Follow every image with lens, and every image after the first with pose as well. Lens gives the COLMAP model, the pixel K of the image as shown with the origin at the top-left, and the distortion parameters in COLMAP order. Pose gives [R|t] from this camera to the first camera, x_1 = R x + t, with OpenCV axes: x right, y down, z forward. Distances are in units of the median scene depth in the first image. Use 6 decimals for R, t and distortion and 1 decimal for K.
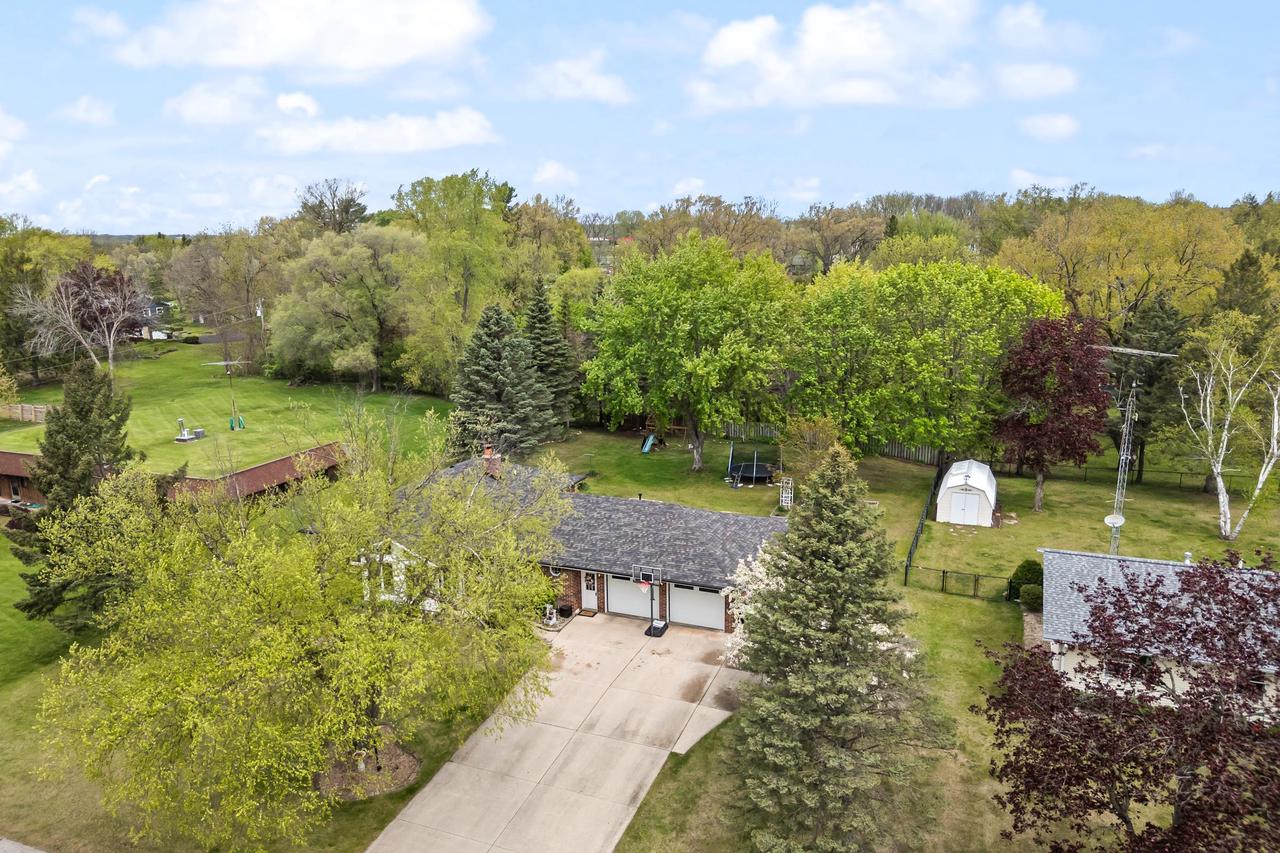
lens RADIAL K [[837.2, 0, 640.0], [0, 837.2, 426.5], [0, 0, 1]] dist [0.032421, -0.003541]
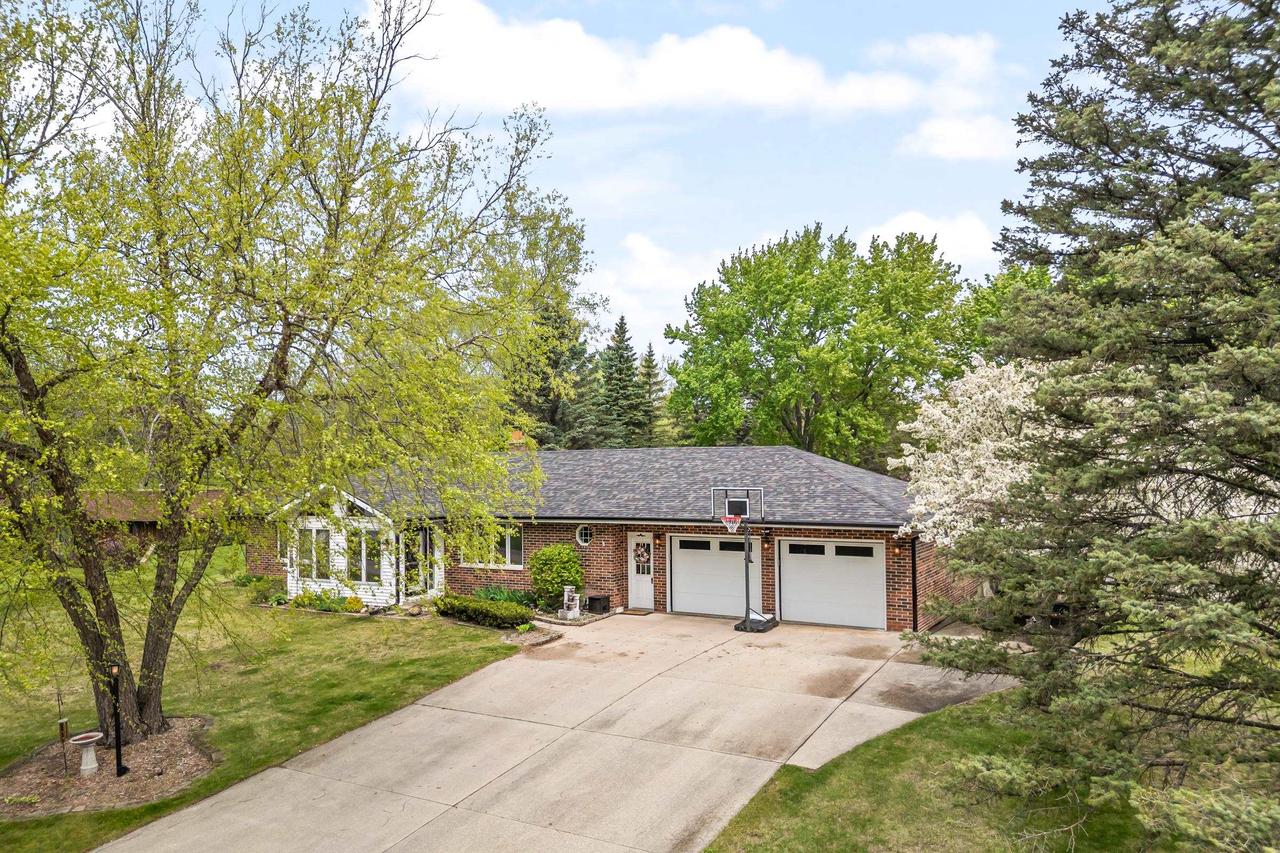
lens RADIAL K [[862.5, 0, 640.0], [0, 862.5, 426.5], [0, 0, 1]] dist [0.040477, -0.000382]
pose [[0.991594, 0.006194, -0.129240, 0.016220], [-0.039377, 0.965919, -0.255832, 0.261365], [0.123251, 0.258771, 0.958043, 0.416939]]
